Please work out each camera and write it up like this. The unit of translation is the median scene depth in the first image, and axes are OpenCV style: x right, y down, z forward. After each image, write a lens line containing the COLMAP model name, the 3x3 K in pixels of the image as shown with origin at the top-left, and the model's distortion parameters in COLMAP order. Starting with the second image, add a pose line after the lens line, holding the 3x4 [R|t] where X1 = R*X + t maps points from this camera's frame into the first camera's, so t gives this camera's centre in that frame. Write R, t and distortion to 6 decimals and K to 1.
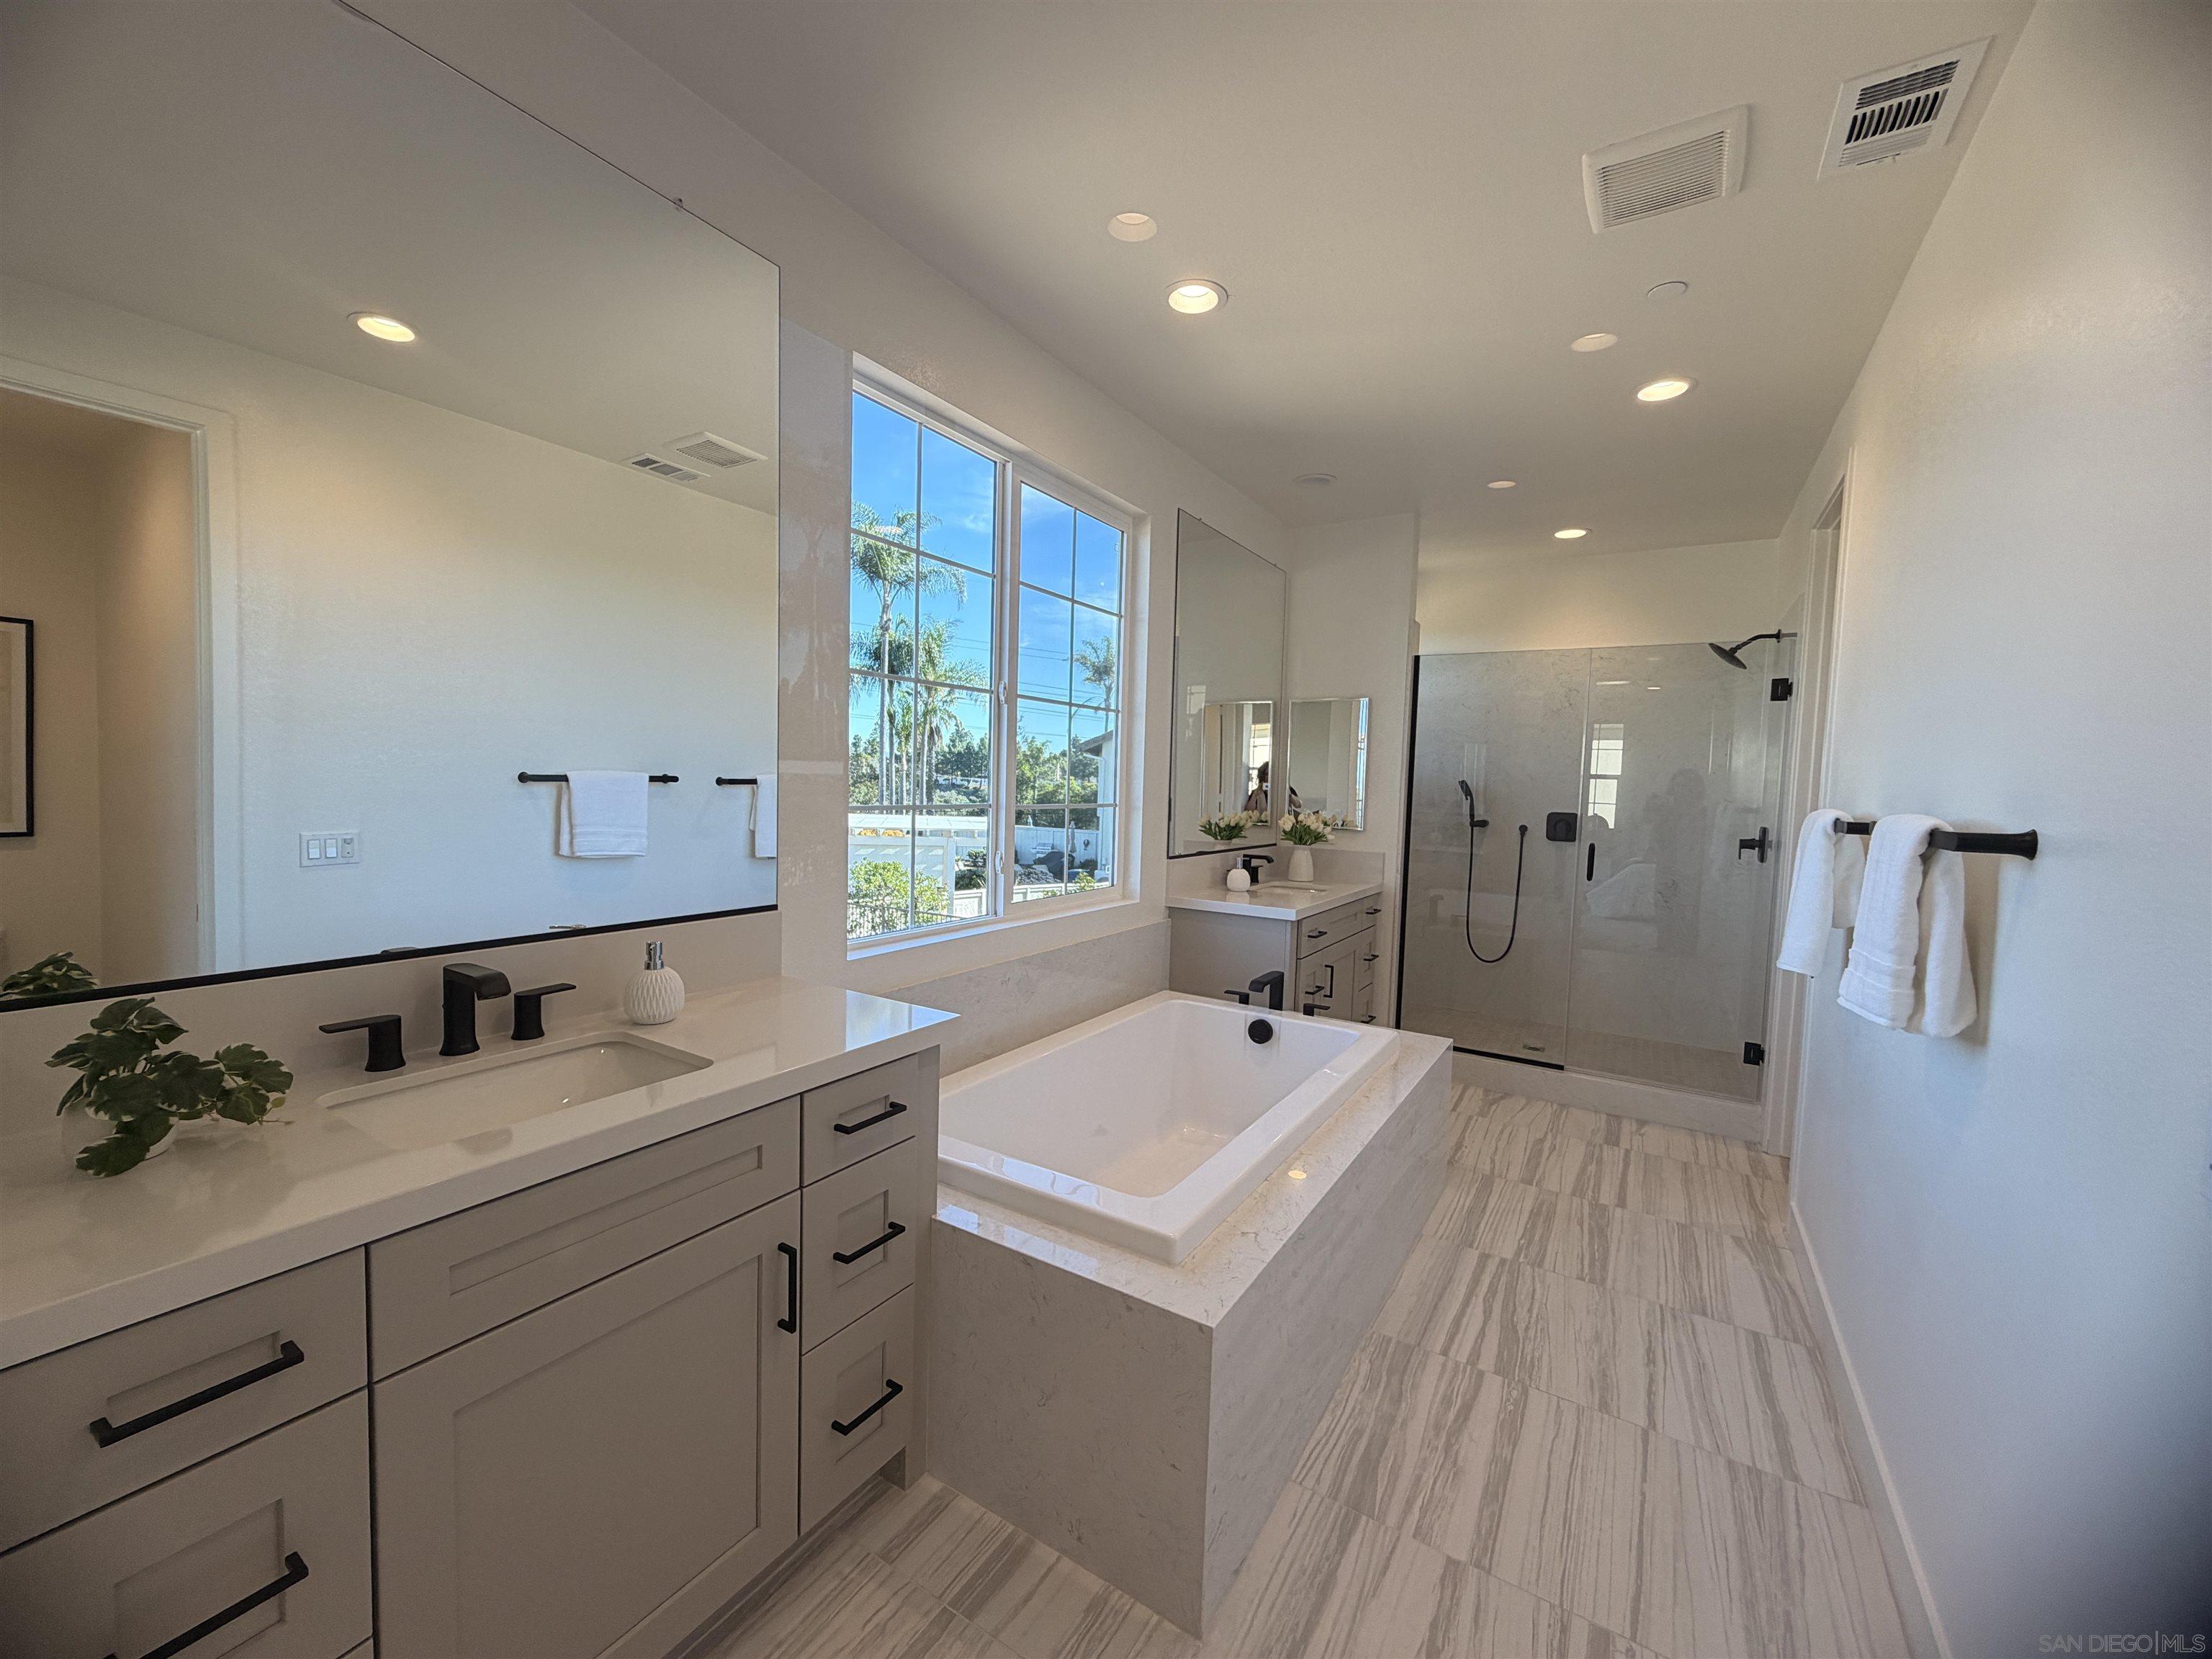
lens RADIAL K [[885.8, 0, 1111.3], [0, 885.8, 815.9], [0, 0, 1]] dist [0.000927, -0.000073]
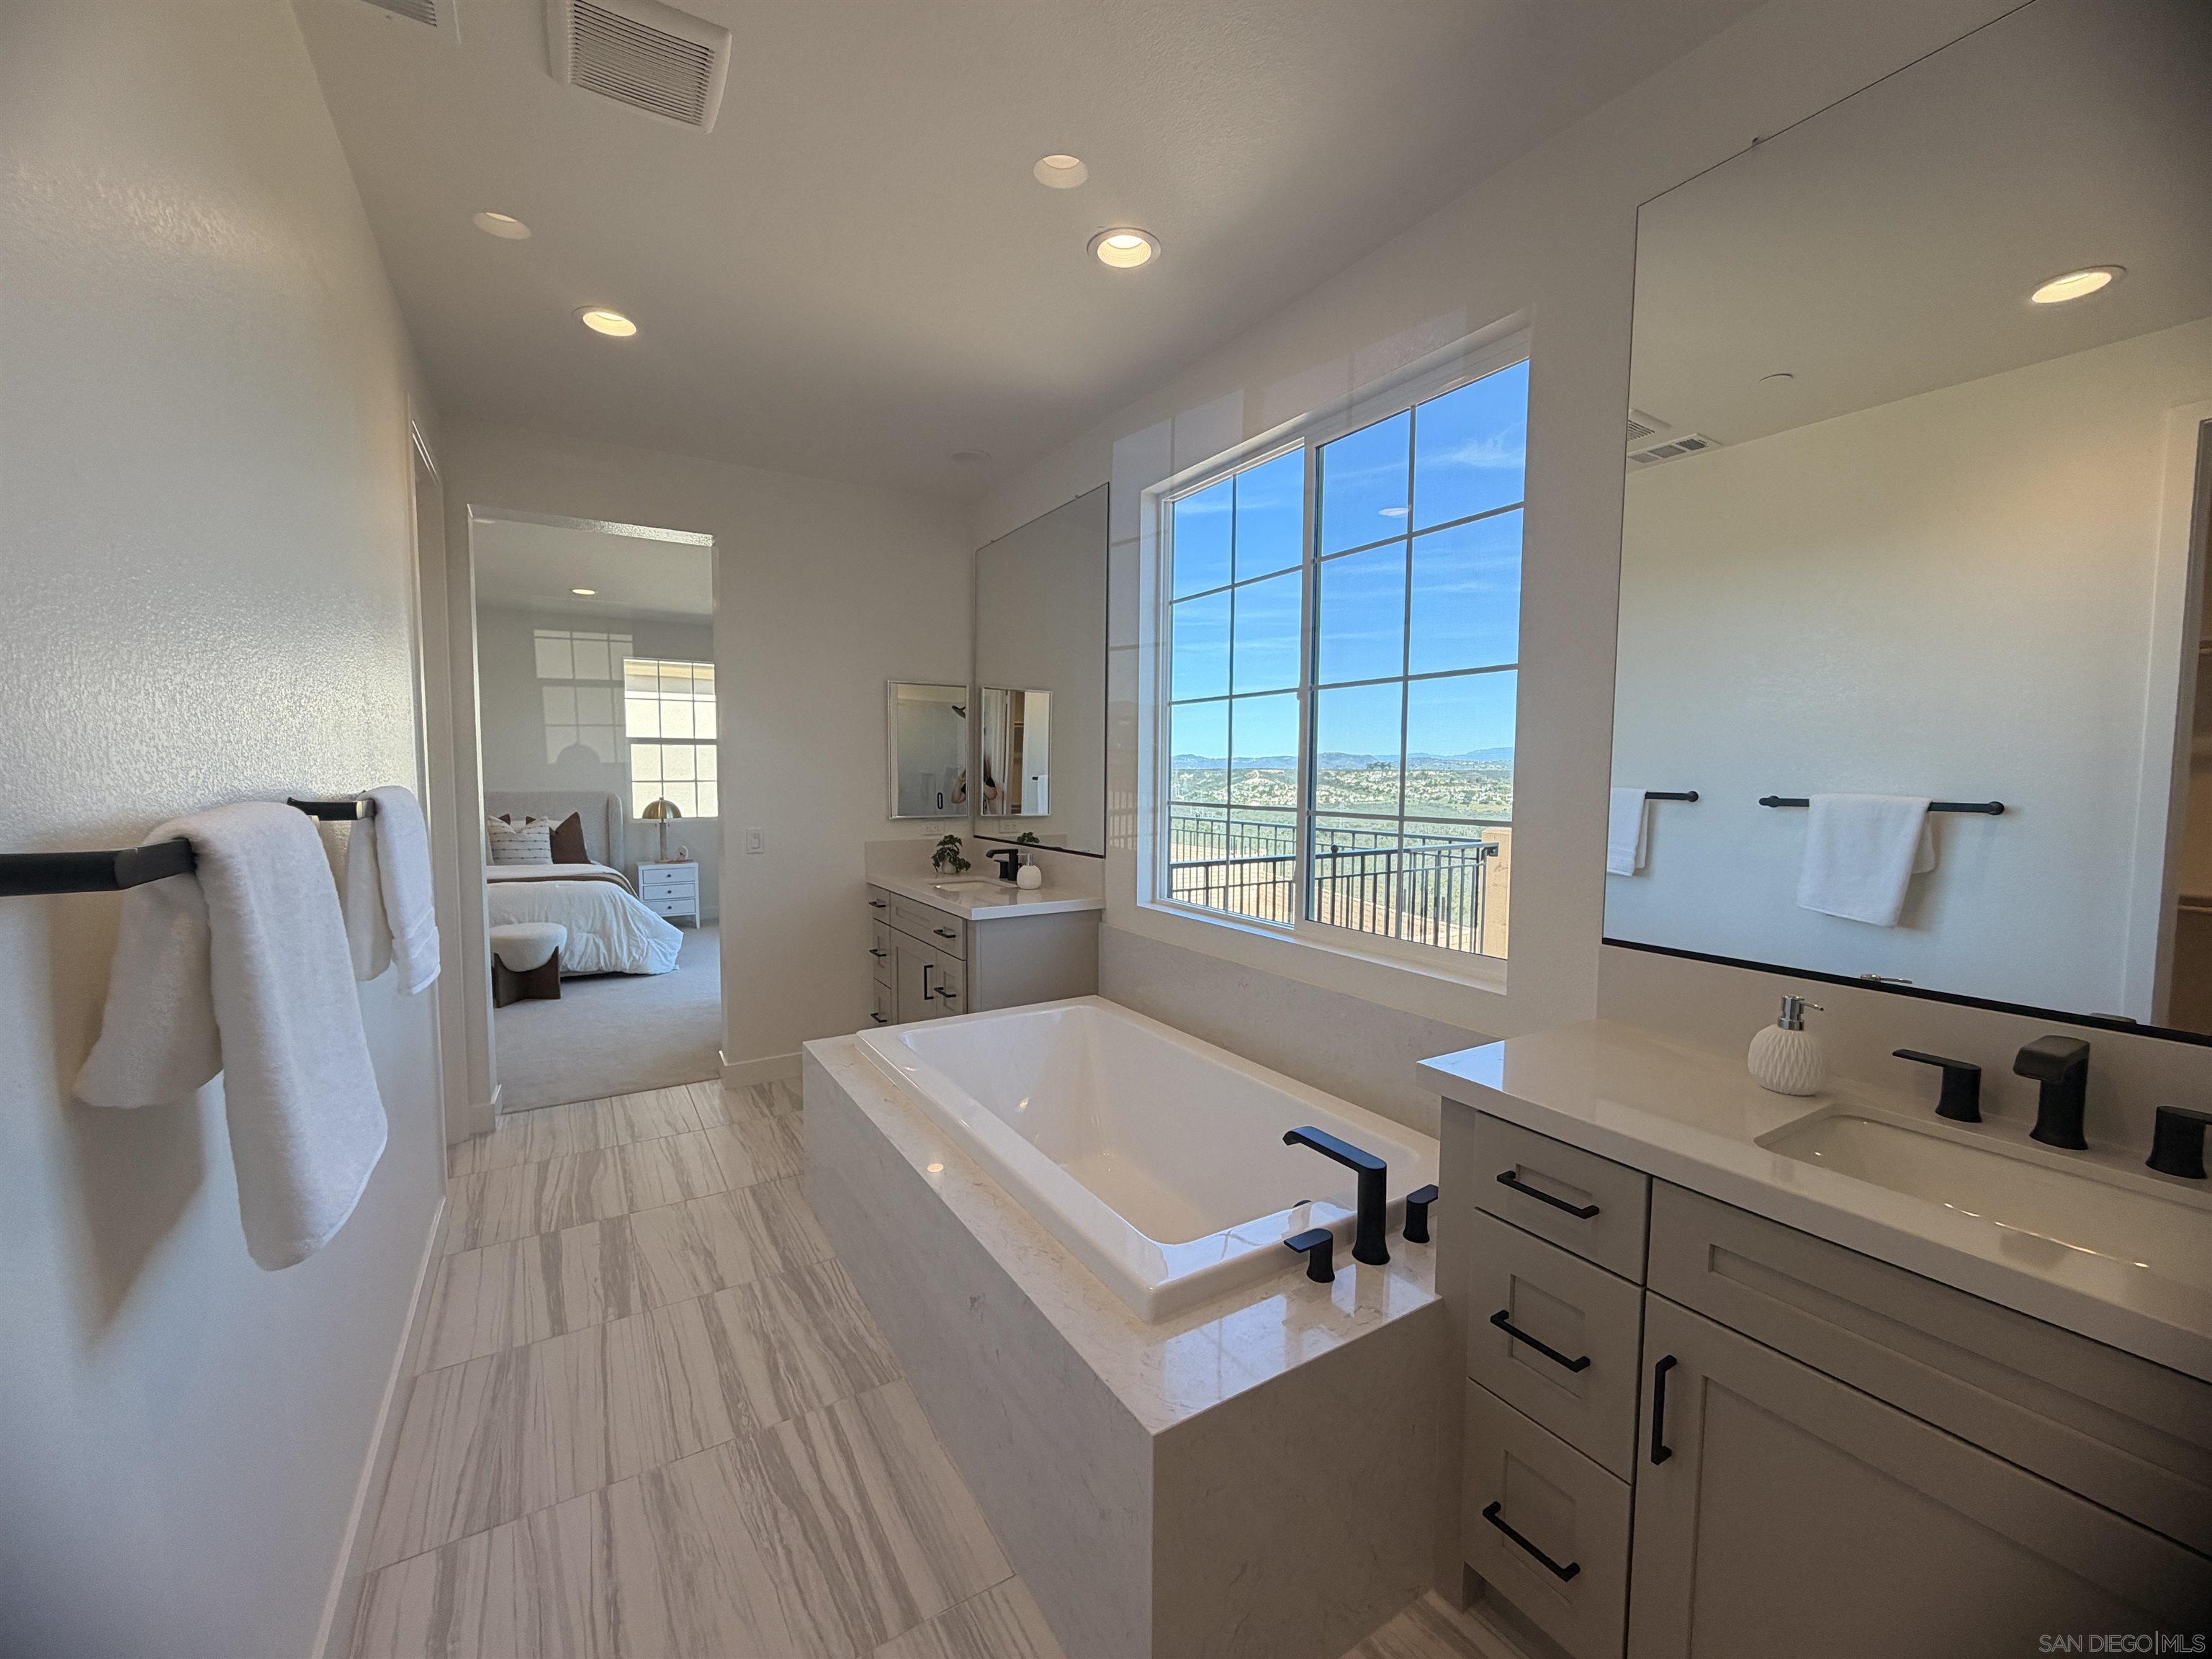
lens RADIAL K [[885.8, 0, 1111.5], [0, 885.8, 841.4], [0, 0, 1]] dist [0.000927, -0.000073]
pose [[-0.444438, 0.042085, -0.894820, 1.064188], [-0.058434, 0.995406, 0.075839, -0.057596], [0.893902, 0.085993, -0.439937, 1.654320]]
